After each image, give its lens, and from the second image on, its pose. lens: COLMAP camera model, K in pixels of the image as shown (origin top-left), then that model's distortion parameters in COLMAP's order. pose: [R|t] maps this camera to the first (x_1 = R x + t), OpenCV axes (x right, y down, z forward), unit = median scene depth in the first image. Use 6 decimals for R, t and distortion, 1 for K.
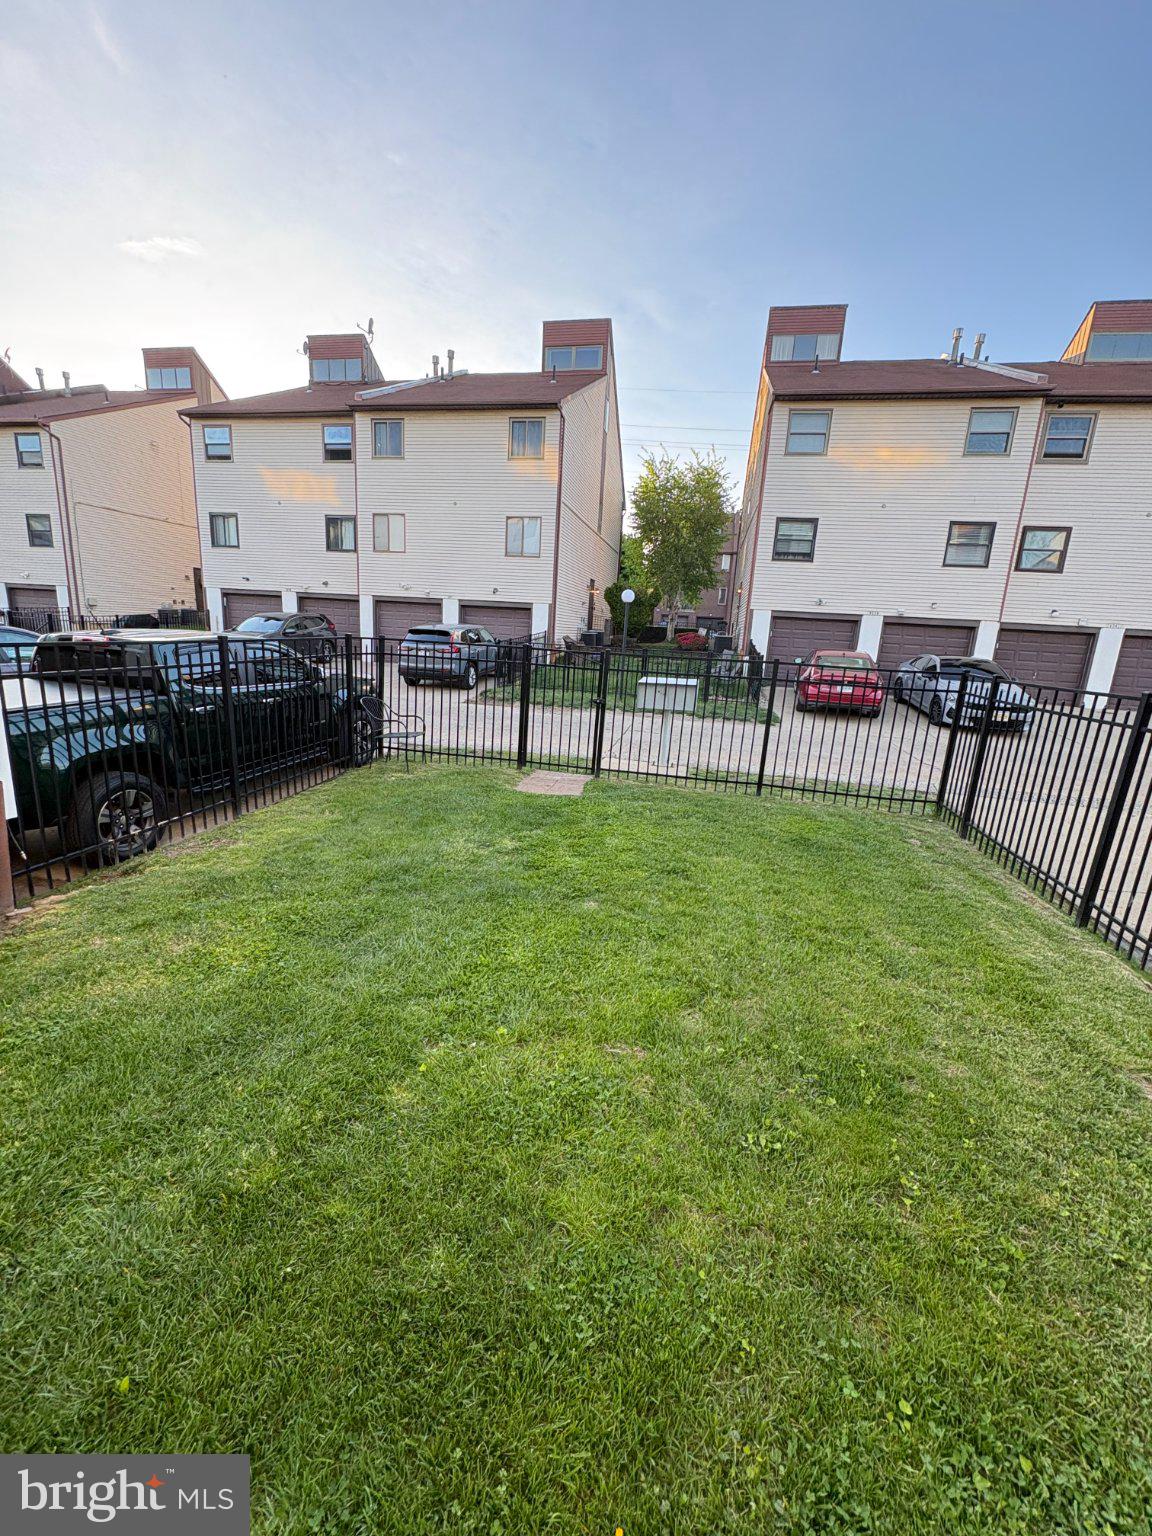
lens RADIAL K [[614.0, 0, 575.2], [0, 614.0, 772.3], [0, 0, 1]] dist [-0.000765, -0.000137]
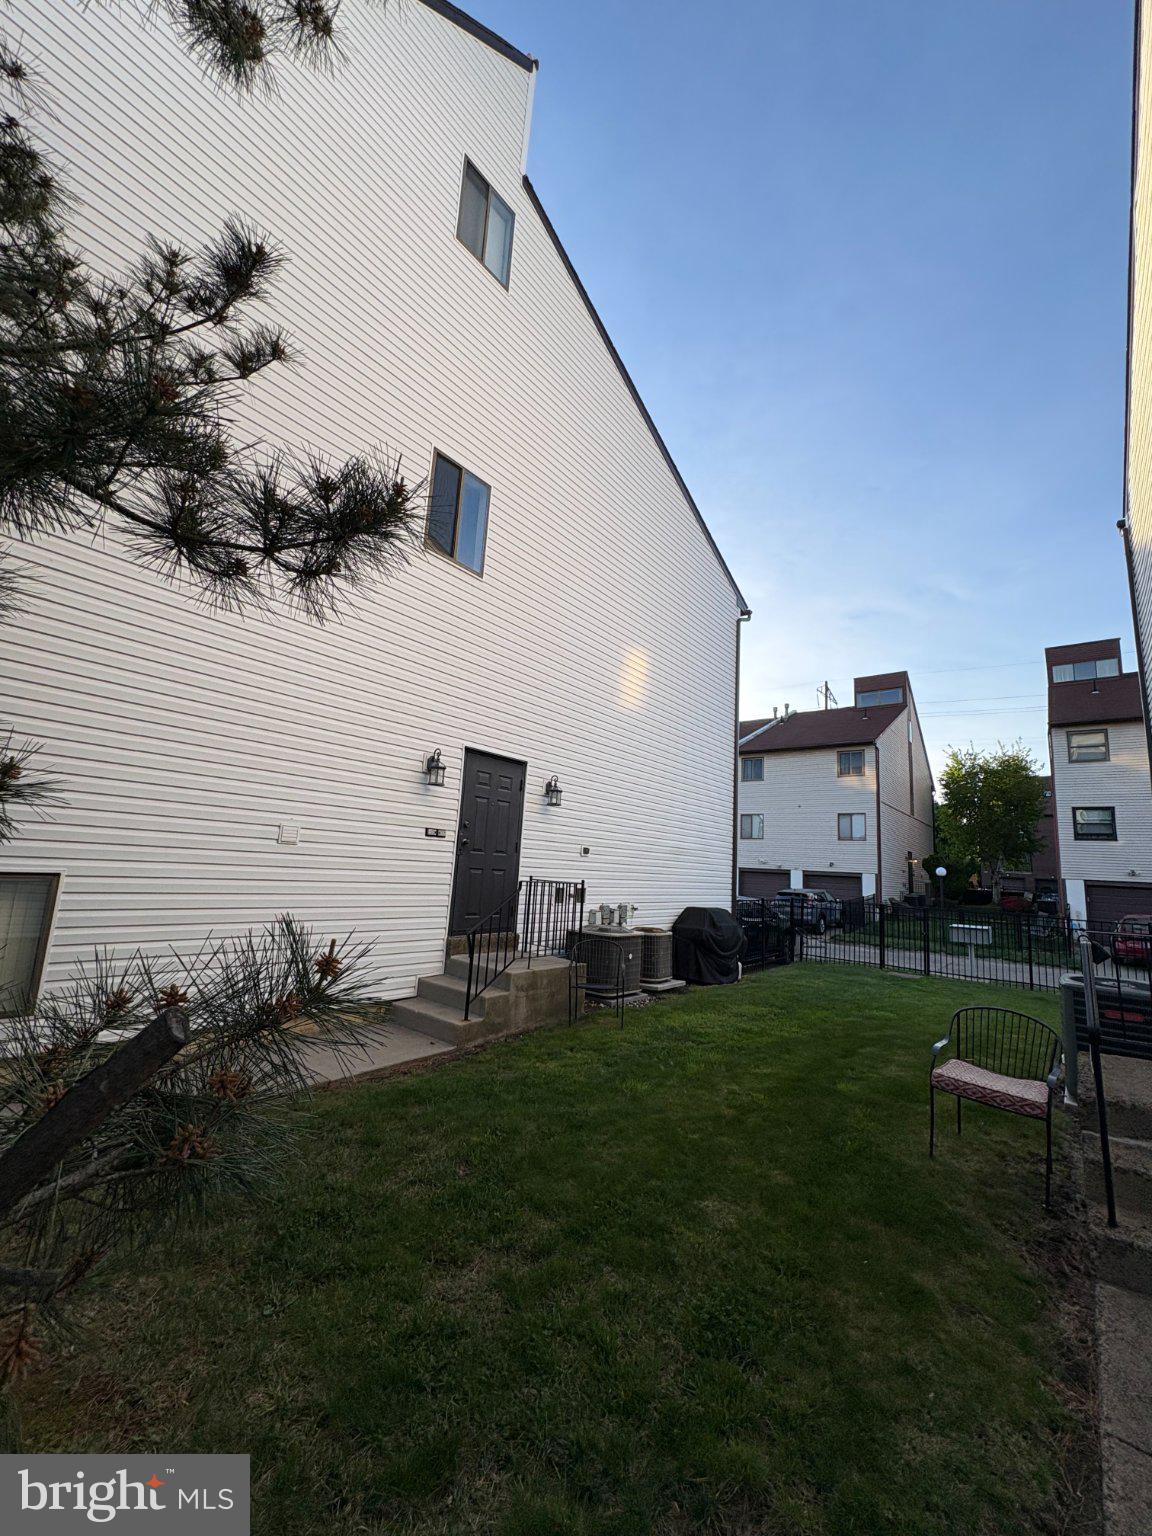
lens RADIAL K [[614.0, 0, 577.7], [0, 614.0, 767.3], [0, 0, 1]] dist [-0.000765, -0.000137]
pose [[0.895123, -0.074398, -0.439567, -0.015554], [-0.111775, 0.917034, -0.382826, 0.081761], [0.431579, 0.391809, 0.812542, -0.385968]]
